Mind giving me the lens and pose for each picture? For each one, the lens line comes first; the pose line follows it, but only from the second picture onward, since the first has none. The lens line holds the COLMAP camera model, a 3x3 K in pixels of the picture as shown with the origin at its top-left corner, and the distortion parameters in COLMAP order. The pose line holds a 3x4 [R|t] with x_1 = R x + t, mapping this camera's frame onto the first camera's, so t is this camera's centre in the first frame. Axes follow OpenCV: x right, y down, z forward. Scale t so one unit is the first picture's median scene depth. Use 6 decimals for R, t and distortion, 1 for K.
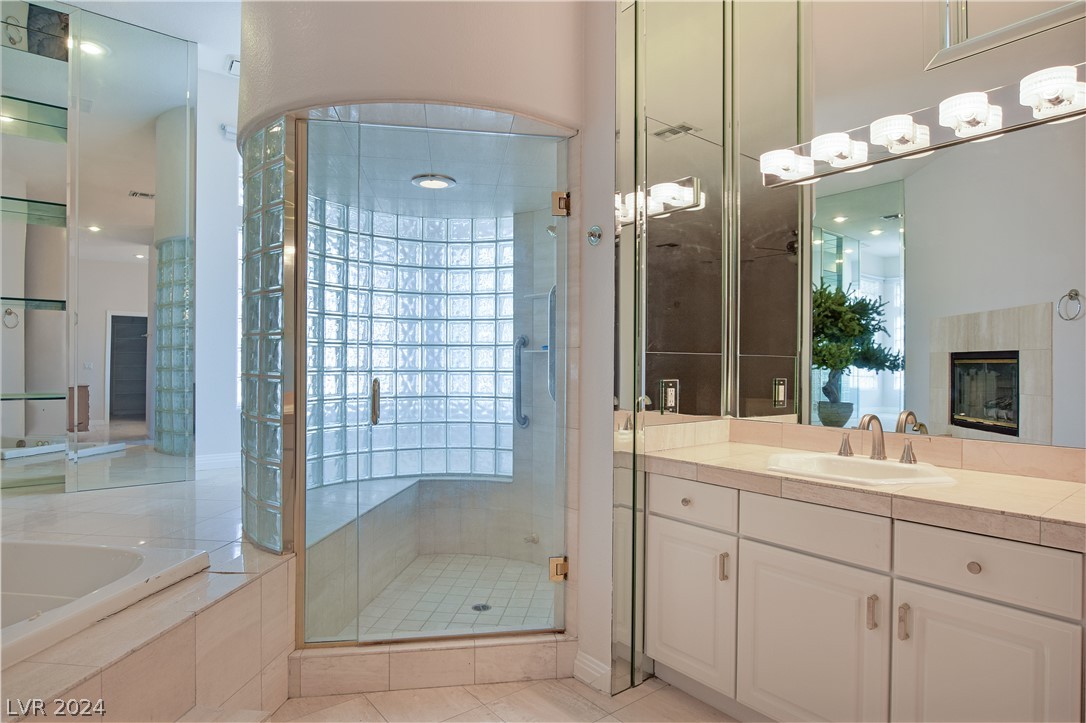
lens RADIAL K [[601.0, 0, 546.8], [0, 601.0, 365.9], [0, 0, 1]] dist [-0.024757, 0.008443]
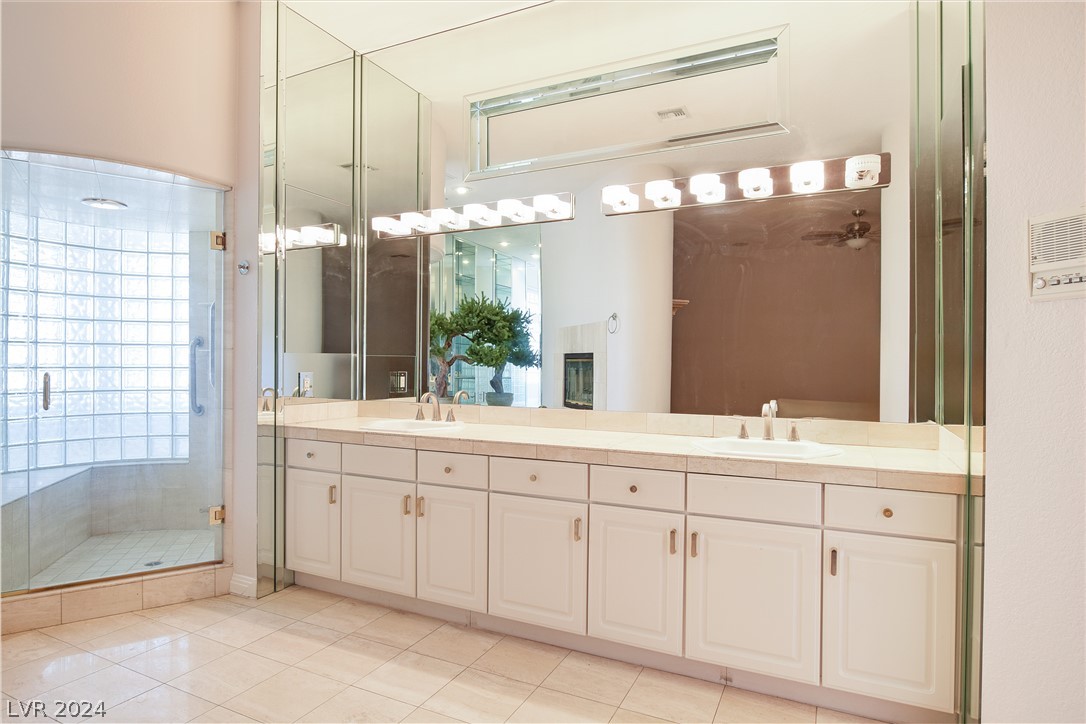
lens RADIAL K [[601.0, 0, 542.1], [0, 601.0, 366.7], [0, 0, 1]] dist [-0.024757, 0.008443]
pose [[0.906214, -0.001989, 0.422814, 0.077709], [-0.000083, 0.999988, 0.004881, 0.002069], [-0.422819, -0.004459, 0.906203, -0.340819]]
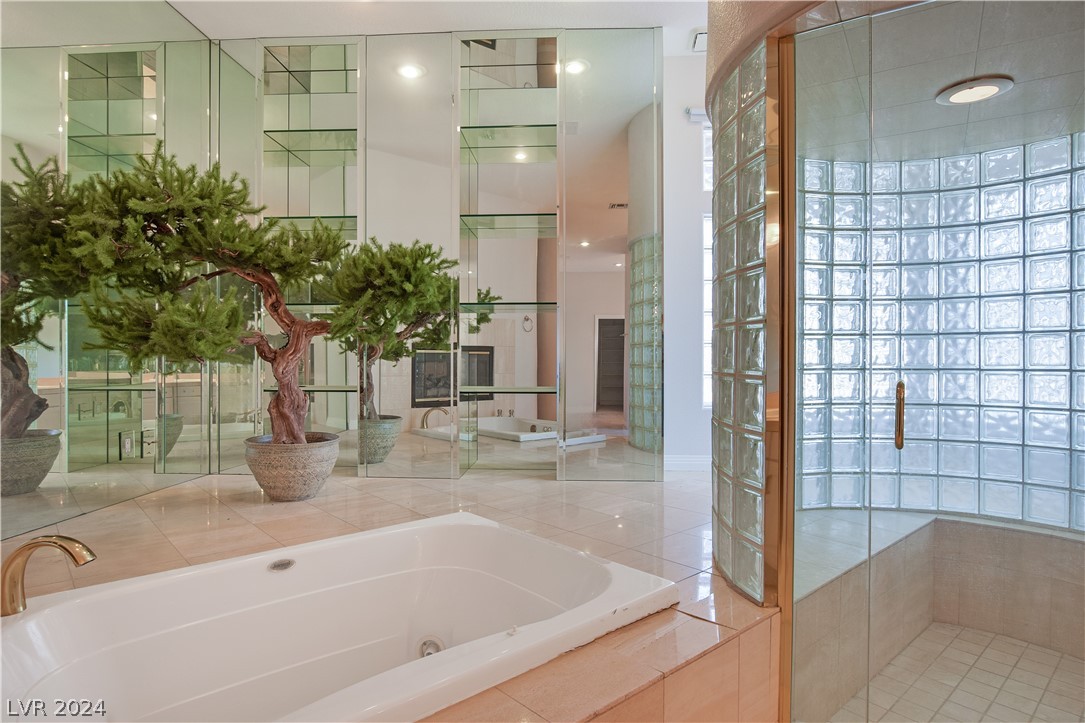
lens RADIAL K [[600.4, 0, 539.1], [0, 600.4, 364.4], [0, 0, 1]] dist [-0.024757, 0.008443]
pose [[0.741480, 0.000439, -0.670975, -0.088179], [0.002151, 0.999993, 0.003031, -0.000751], [0.670972, -0.003691, 0.741473, 0.146573]]
